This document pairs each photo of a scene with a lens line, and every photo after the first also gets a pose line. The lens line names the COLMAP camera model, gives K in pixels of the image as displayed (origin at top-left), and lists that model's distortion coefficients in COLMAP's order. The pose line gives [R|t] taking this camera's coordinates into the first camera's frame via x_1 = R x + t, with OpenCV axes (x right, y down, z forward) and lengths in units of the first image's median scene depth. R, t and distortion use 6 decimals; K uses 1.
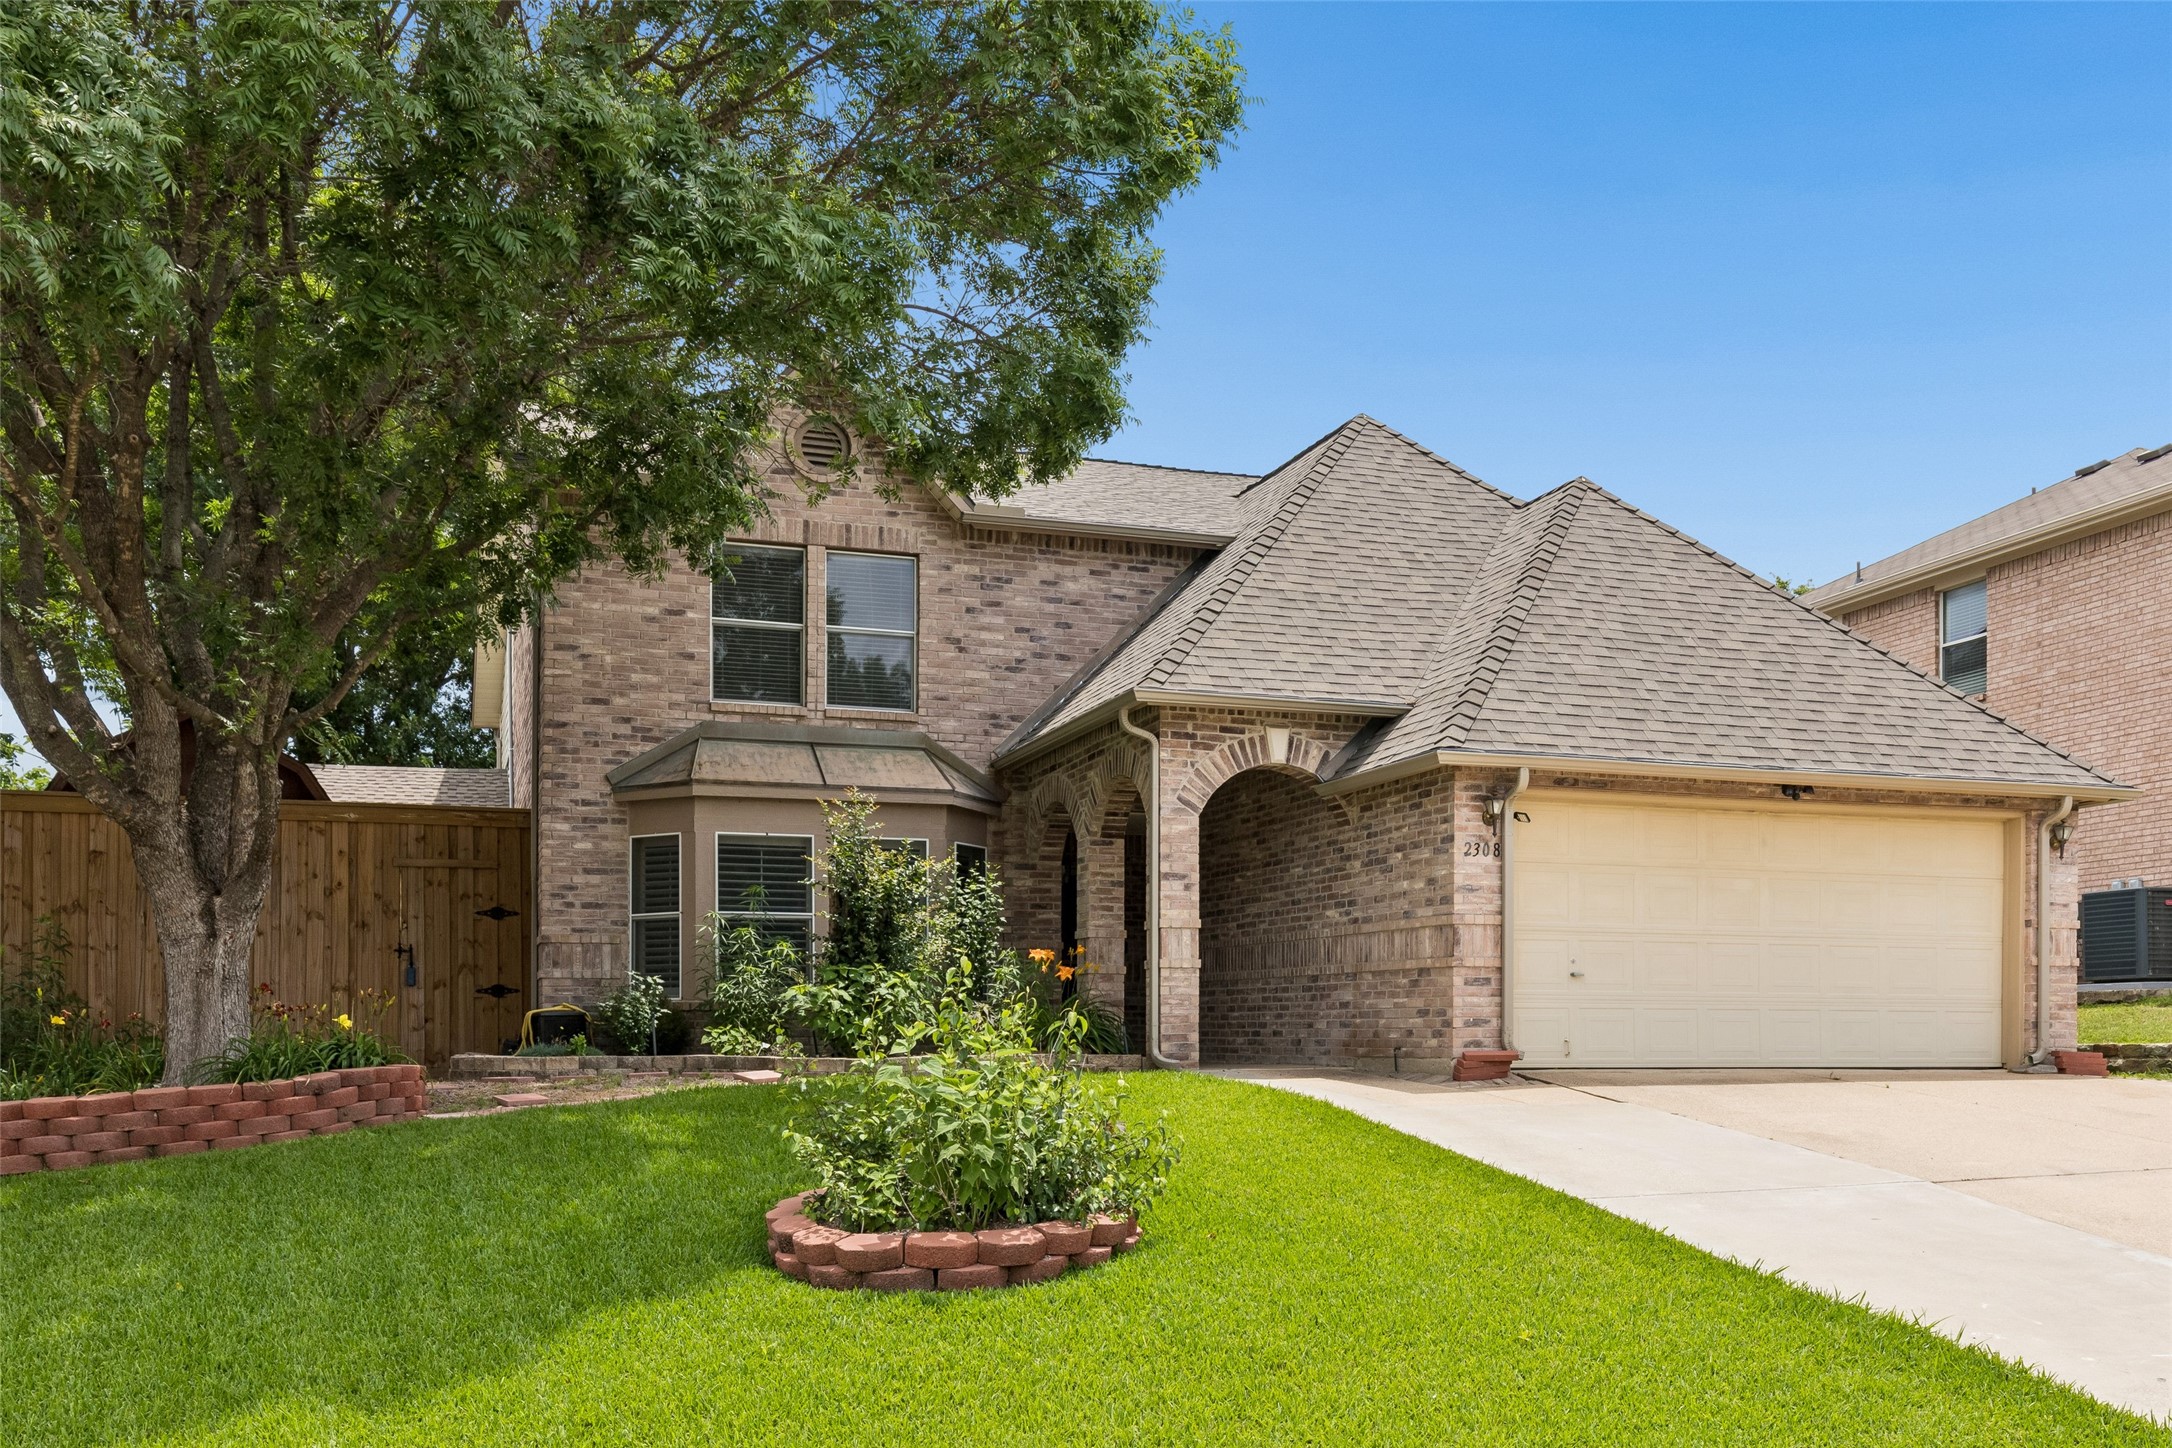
lens RADIAL K [[1907.8, 0, 1085.1], [0, 1907.8, 718.9], [0, 0, 1]] dist [0.040445, -0.005976]
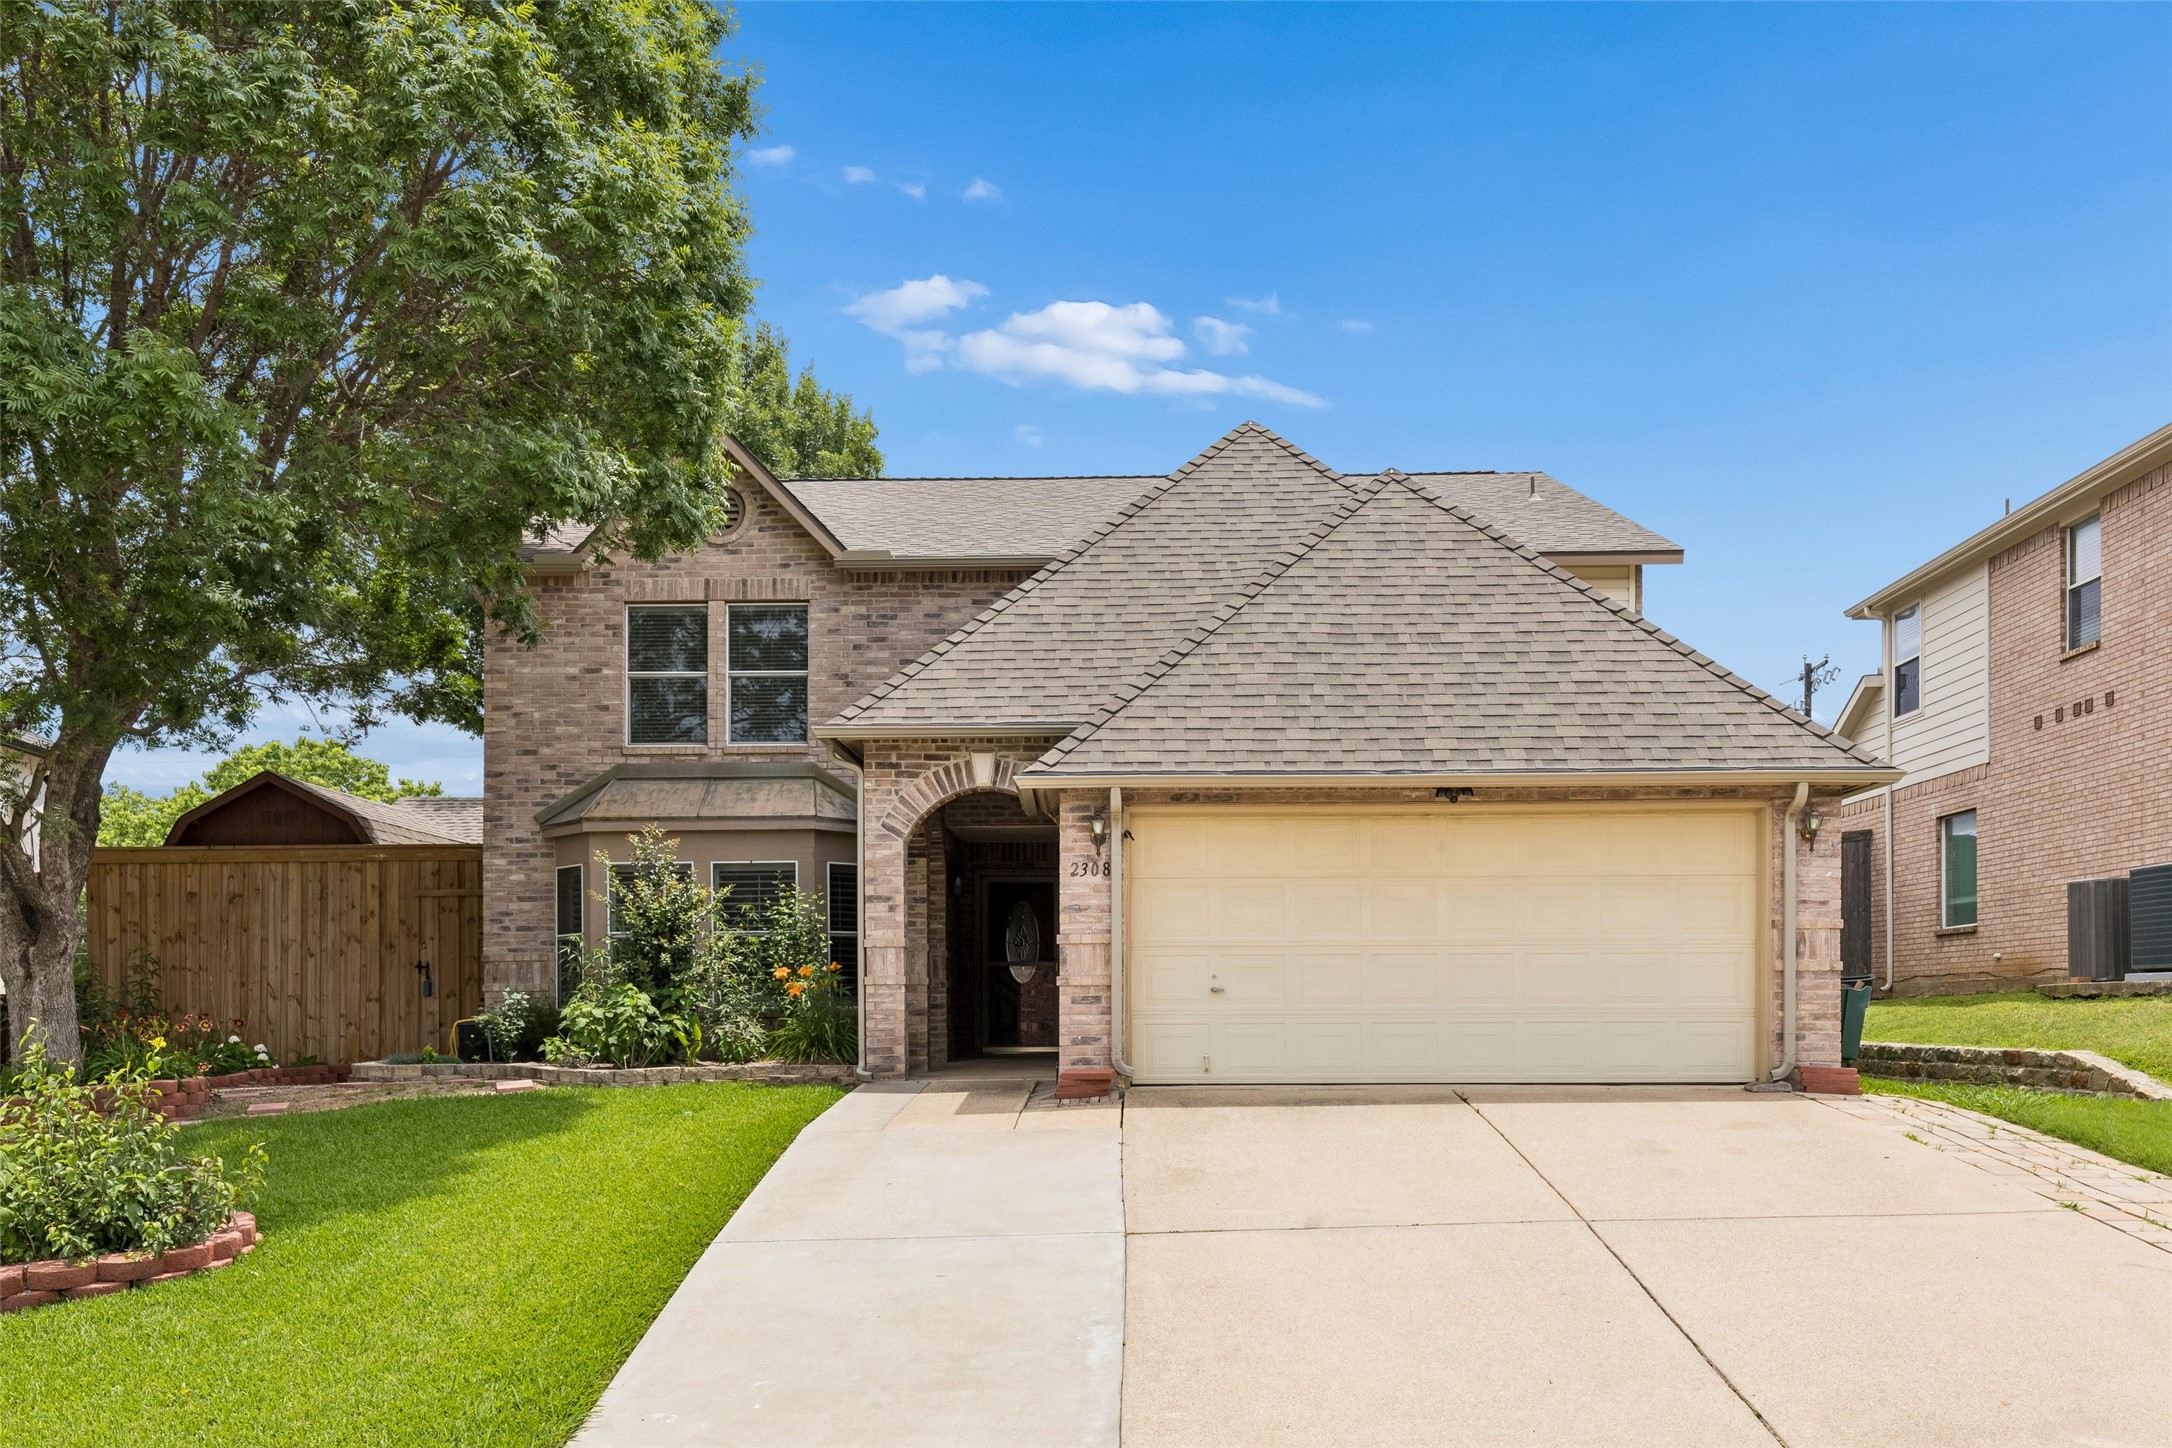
lens RADIAL K [[1766.6, 0, 1086.0], [0, 1766.6, 720.8], [0, 0, 1]] dist [0.041649, -0.007373]
pose [[0.940770, -0.057235, -0.334179, 0.436493], [0.061884, 0.998078, 0.003272, -0.011225], [0.333349, -0.023759, 0.942504, 0.099056]]
